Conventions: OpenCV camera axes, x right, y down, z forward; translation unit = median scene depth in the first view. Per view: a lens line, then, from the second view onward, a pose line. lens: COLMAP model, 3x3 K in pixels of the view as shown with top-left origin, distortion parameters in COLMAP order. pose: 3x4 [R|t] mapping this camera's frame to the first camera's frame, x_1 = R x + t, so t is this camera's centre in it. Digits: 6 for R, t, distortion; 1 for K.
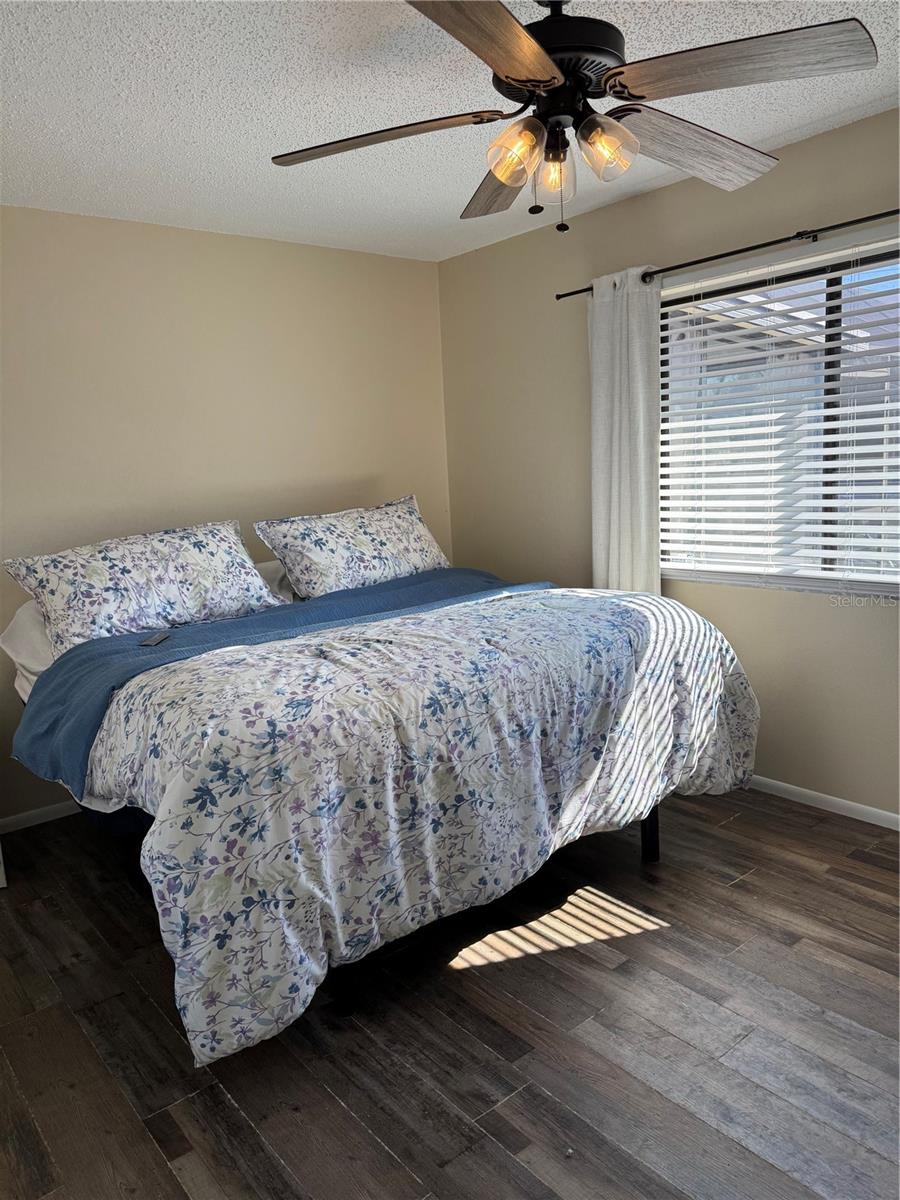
lens RADIAL K [[840.5, 0, 448.4], [0, 840.5, 591.3], [0, 0, 1]] dist [0.004958, -0.031034]
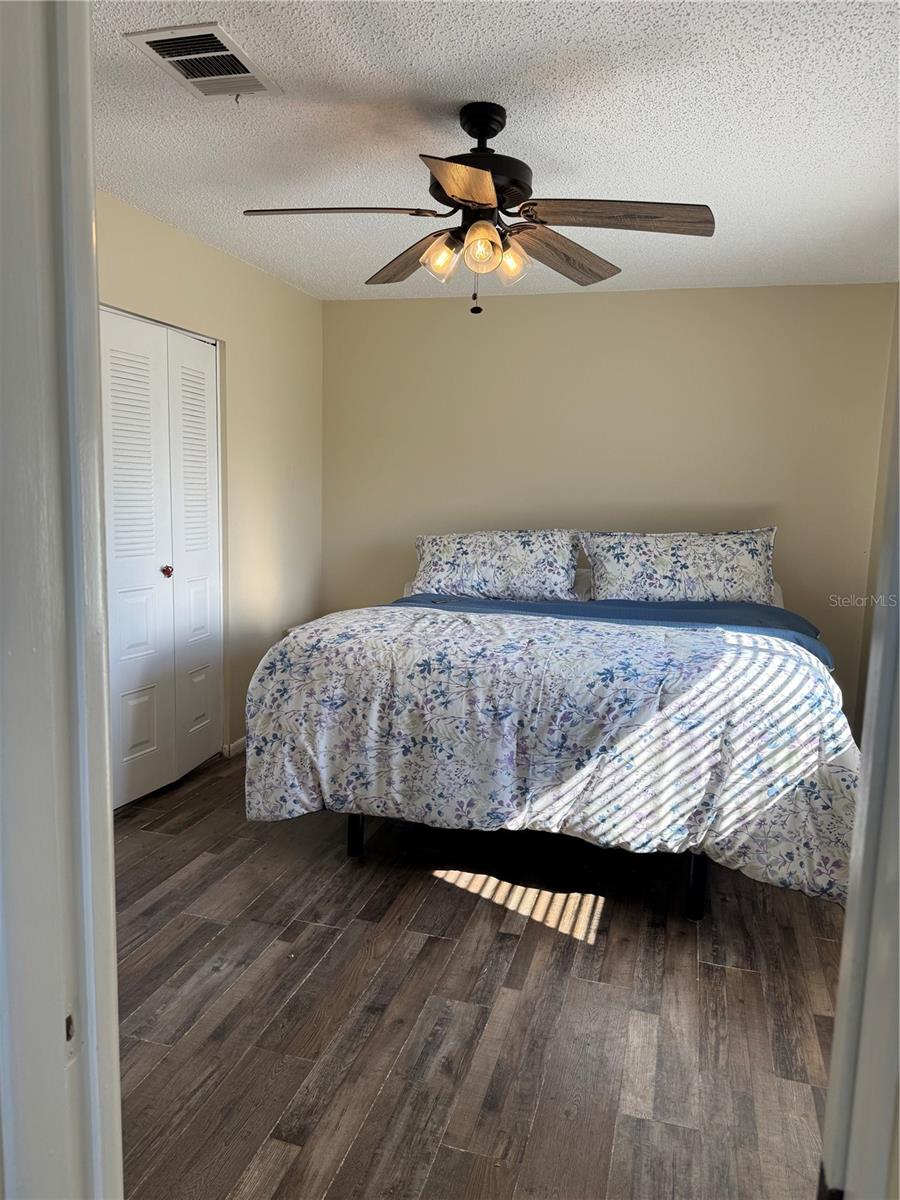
lens RADIAL K [[840.5, 0, 440.1], [0, 840.5, 602.6], [0, 0, 1]] dist [0.004958, -0.031034]
pose [[0.551072, 0.182564, -0.814242, 0.951661], [-0.184507, 0.978280, 0.094471, -0.085173], [0.813804, 0.098173, 0.572787, 0.207414]]
